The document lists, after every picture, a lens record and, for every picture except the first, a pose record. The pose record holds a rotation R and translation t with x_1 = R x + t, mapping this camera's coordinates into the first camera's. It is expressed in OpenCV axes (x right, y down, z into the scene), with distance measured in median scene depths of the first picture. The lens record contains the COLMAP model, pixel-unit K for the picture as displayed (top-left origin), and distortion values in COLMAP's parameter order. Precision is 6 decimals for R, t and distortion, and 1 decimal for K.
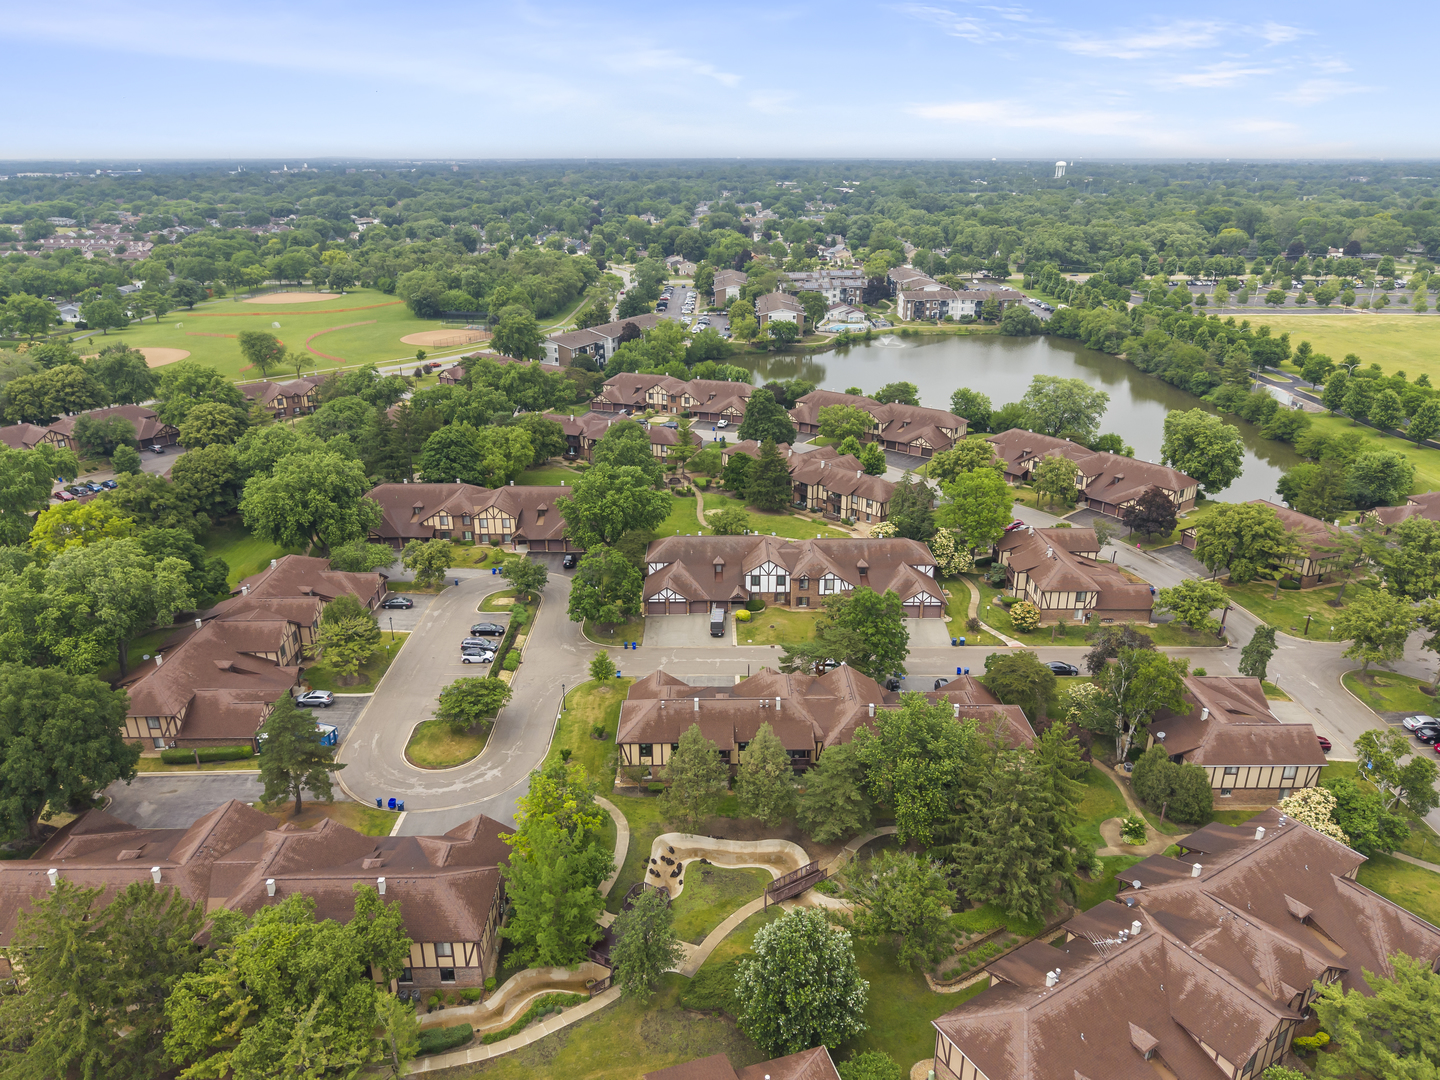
lens RADIAL K [[983.0, 0, 714.5], [0, 983.0, 508.0], [0, 0, 1]] dist [0.082561, -0.120557]
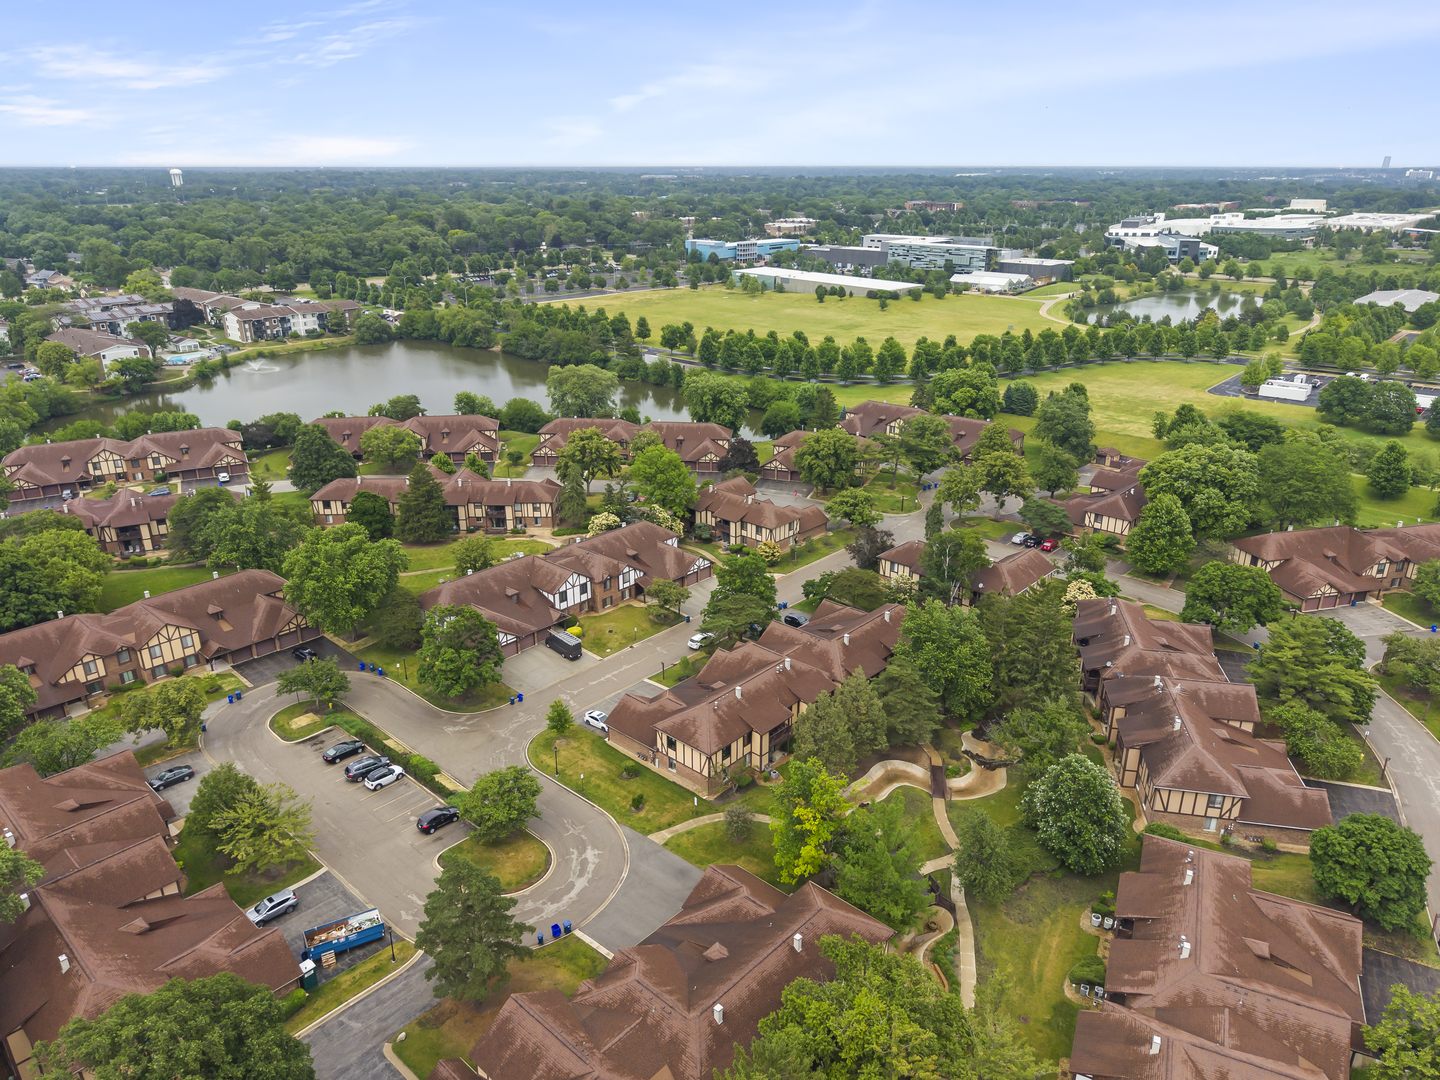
lens RADIAL K [[974.7, 0, 717.6], [0, 974.7, 538.5], [0, 0, 1]] dist [0.047258, -0.065602]
pose [[0.675067, -0.259072, 0.690772, -0.433017], [0.243672, 0.962066, 0.122689, -0.053255], [-0.696354, 0.085499, 0.712588, 0.176928]]
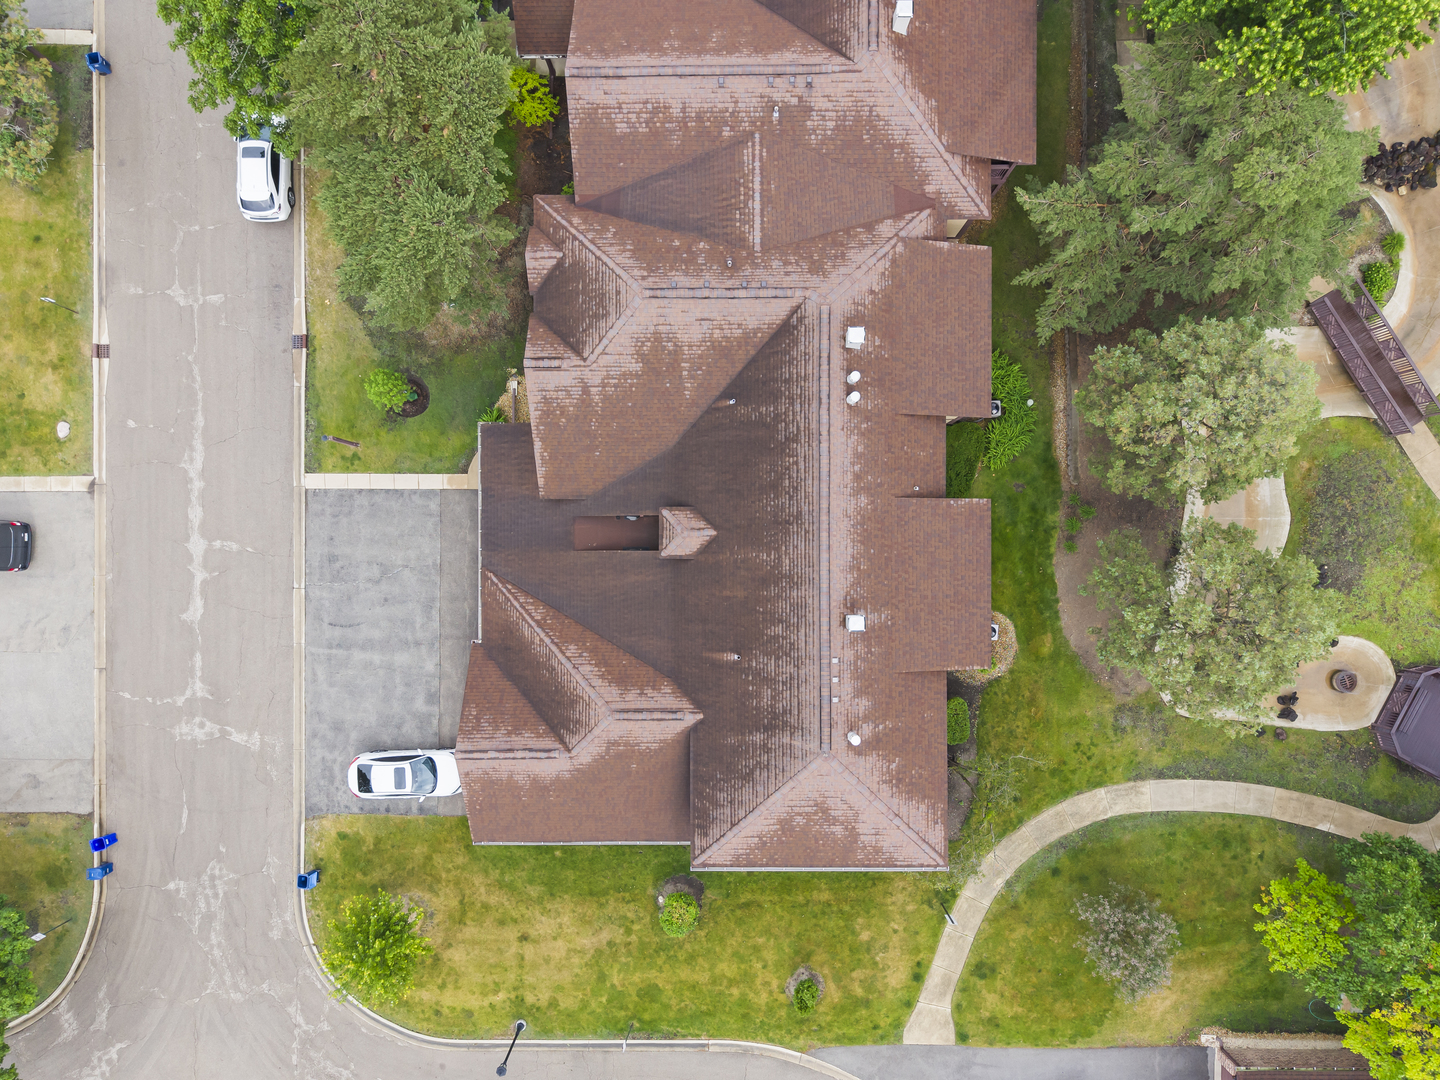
lens RADIAL K [[960.3, 0, 720.0], [0, 960.3, 540.0], [0, 0, 1]] dist [0.048528, -0.058723]
pose [[0.001063, -0.999999, 0.001188, 0.002660], [0.345022, 0.001482, 0.938594, -0.048730], [-0.938594, -0.000588, 0.345023, 0.589494]]
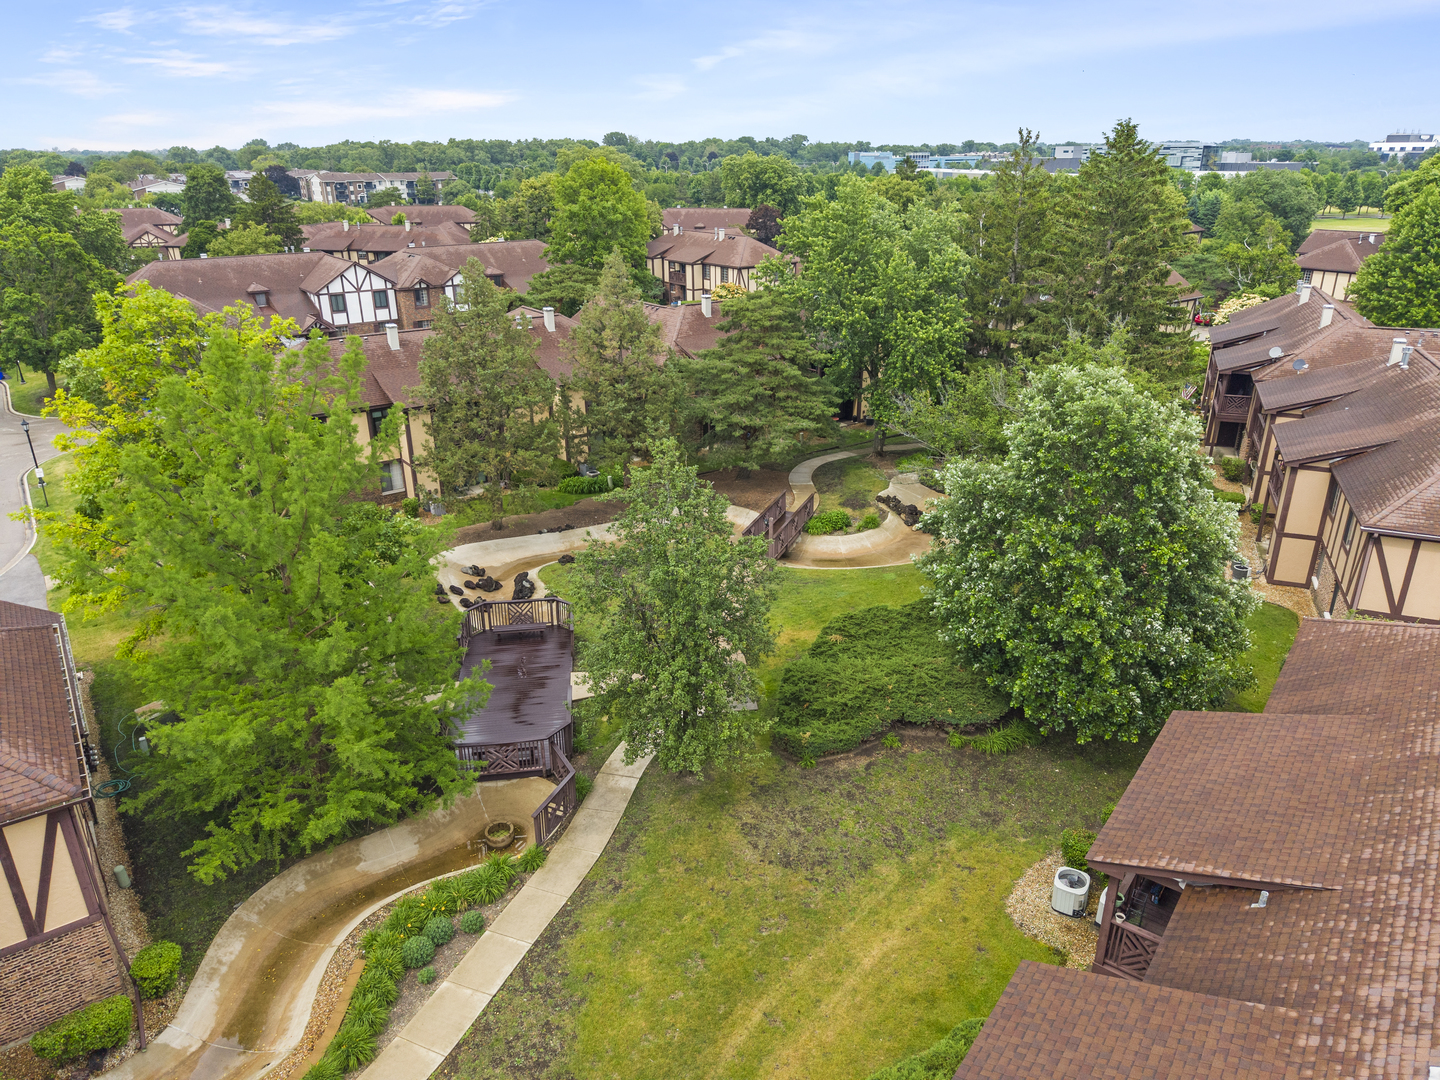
lens RADIAL K [[960.3, 0, 720.0], [0, 960.3, 540.0], [0, 0, 1]] dist [0.048528, -0.058723]
pose [[0.811901, -0.220311, 0.540630, -0.102315], [0.201844, 0.974882, 0.094149, 0.176669], [-0.547792, 0.032683, 0.835976, 0.332946]]
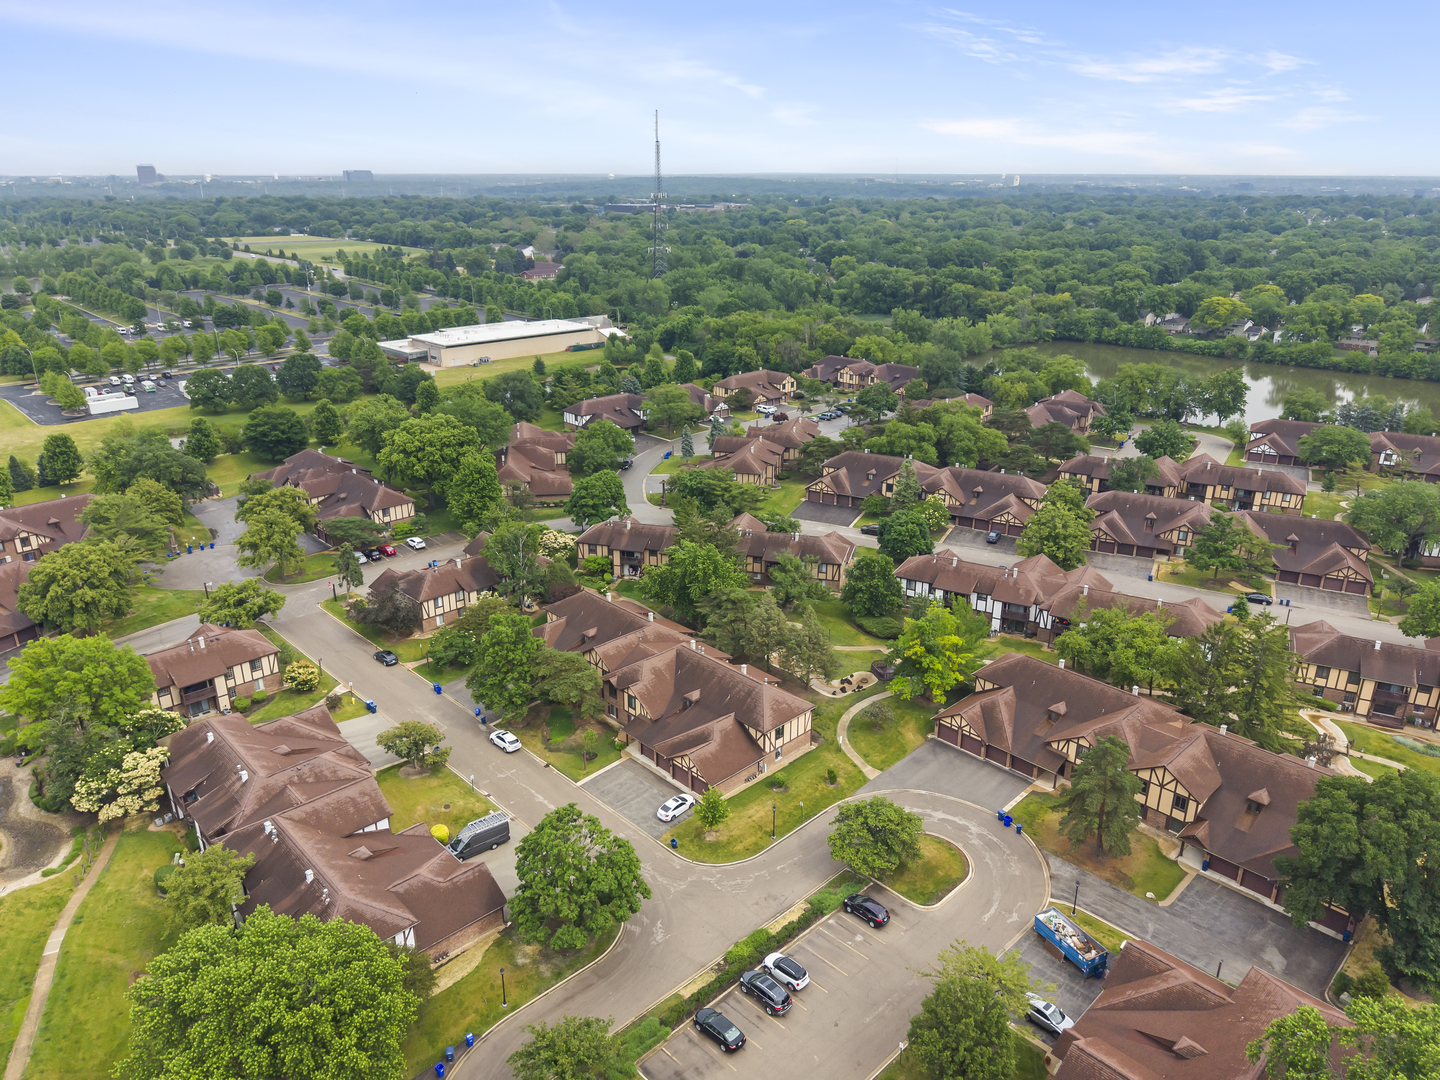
lens RADIAL K [[974.7, 0, 717.6], [0, 974.7, 538.5], [0, 0, 1]] dist [0.047258, -0.065602]
pose [[-0.689150, -0.249571, 0.680285, -0.434842], [0.244640, 0.803561, 0.542624, -0.318409], [-0.682073, 0.540374, -0.492719, 0.921047]]
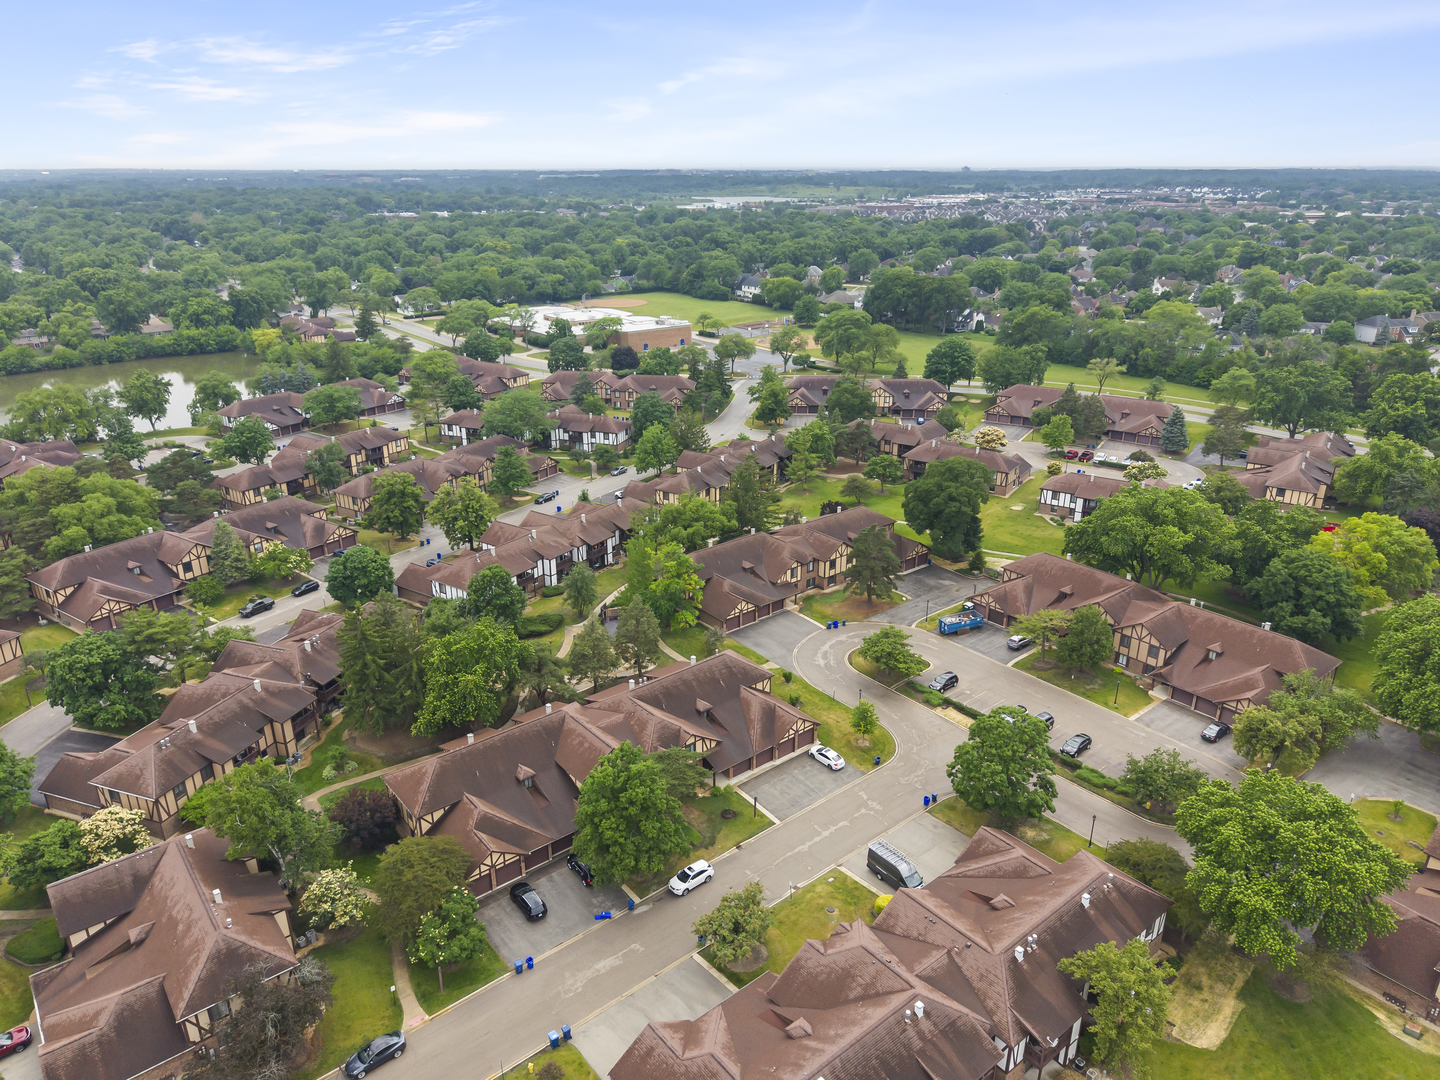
lens RADIAL K [[960.3, 0, 720.0], [0, 960.3, 540.0], [0, 0, 1]] dist [0.048528, -0.058723]
pose [[-0.777583, 0.232241, -0.584318, 0.344347], [-0.205555, 0.784340, 0.585284, -0.338132], [0.594232, 0.575217, -0.562151, 0.965759]]
